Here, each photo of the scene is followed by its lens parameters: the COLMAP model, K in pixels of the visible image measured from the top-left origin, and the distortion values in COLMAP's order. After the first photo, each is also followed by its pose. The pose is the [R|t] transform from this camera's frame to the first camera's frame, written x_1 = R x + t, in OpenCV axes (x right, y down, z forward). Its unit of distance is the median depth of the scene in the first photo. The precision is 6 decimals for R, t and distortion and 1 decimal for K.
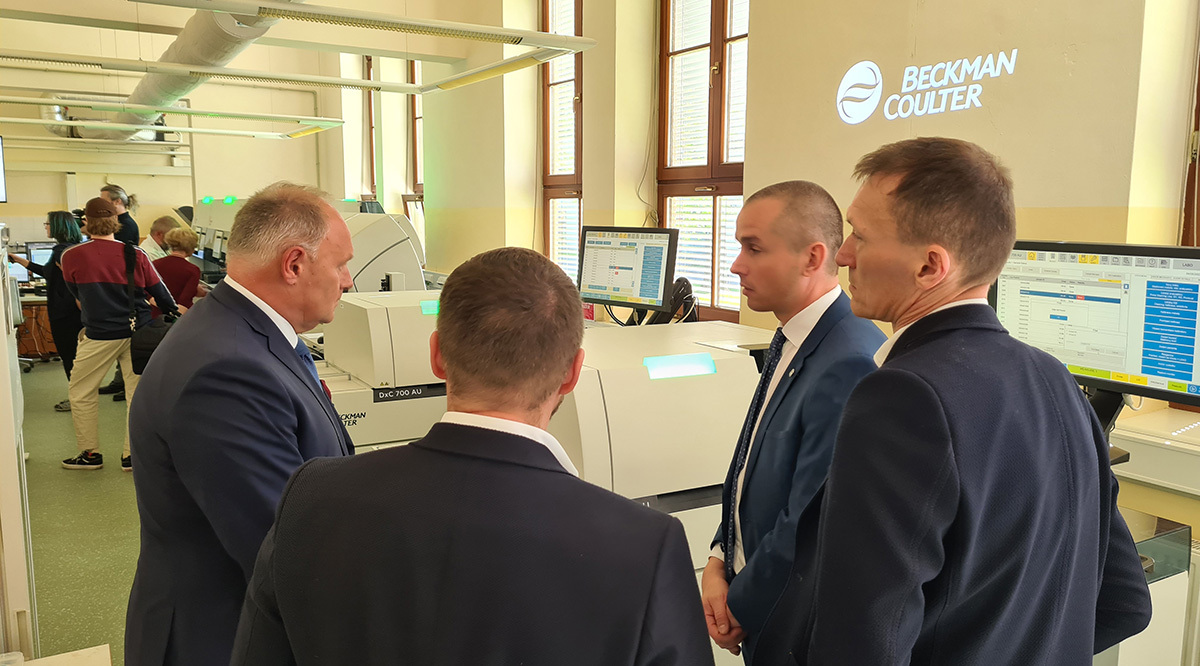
lens RADIAL K [[888.5, 0, 600.0], [0, 888.5, 333.0], [0, 0, 1]] dist [0.035296, -0.010283]
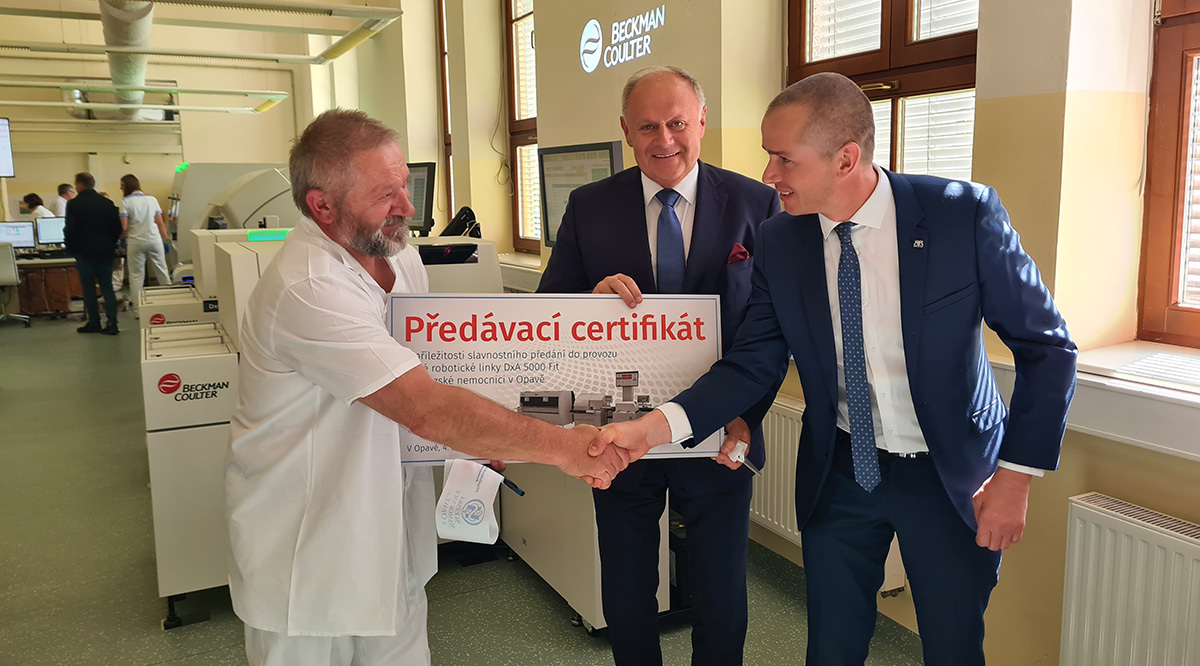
lens RADIAL K [[897.4, 0, 621.5], [0, 897.4, 319.2], [0, 0, 1]] dist [0.037698, -0.007226]
pose [[0.997559, -0.016352, -0.067892, 0.408913], [0.016868, 0.999833, 0.007044, 0.089882], [0.067765, -0.008172, 0.997668, -0.207483]]
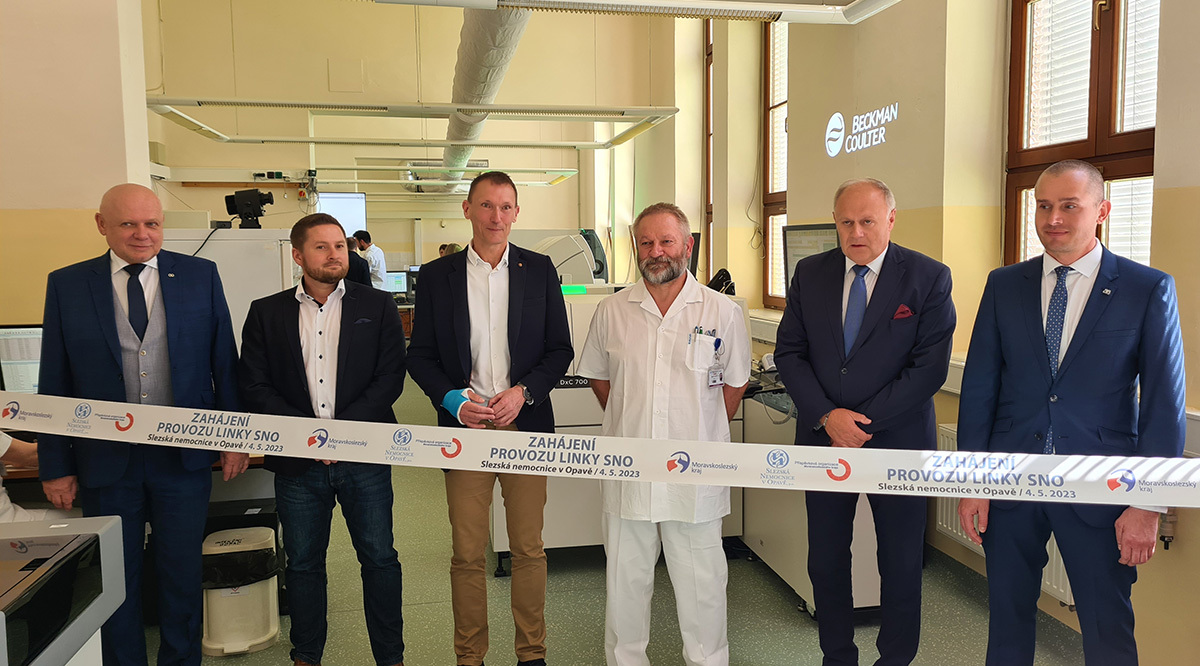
lens RADIAL K [[897.4, 0, 621.5], [0, 897.4, 319.2], [0, 0, 1]] dist [0.037698, -0.007226]
pose [[0.940939, 0.006910, -0.338506, 0.458924], [-0.027131, 0.998115, -0.055040, 0.110147], [0.337487, 0.060973, 0.939353, -0.436171]]
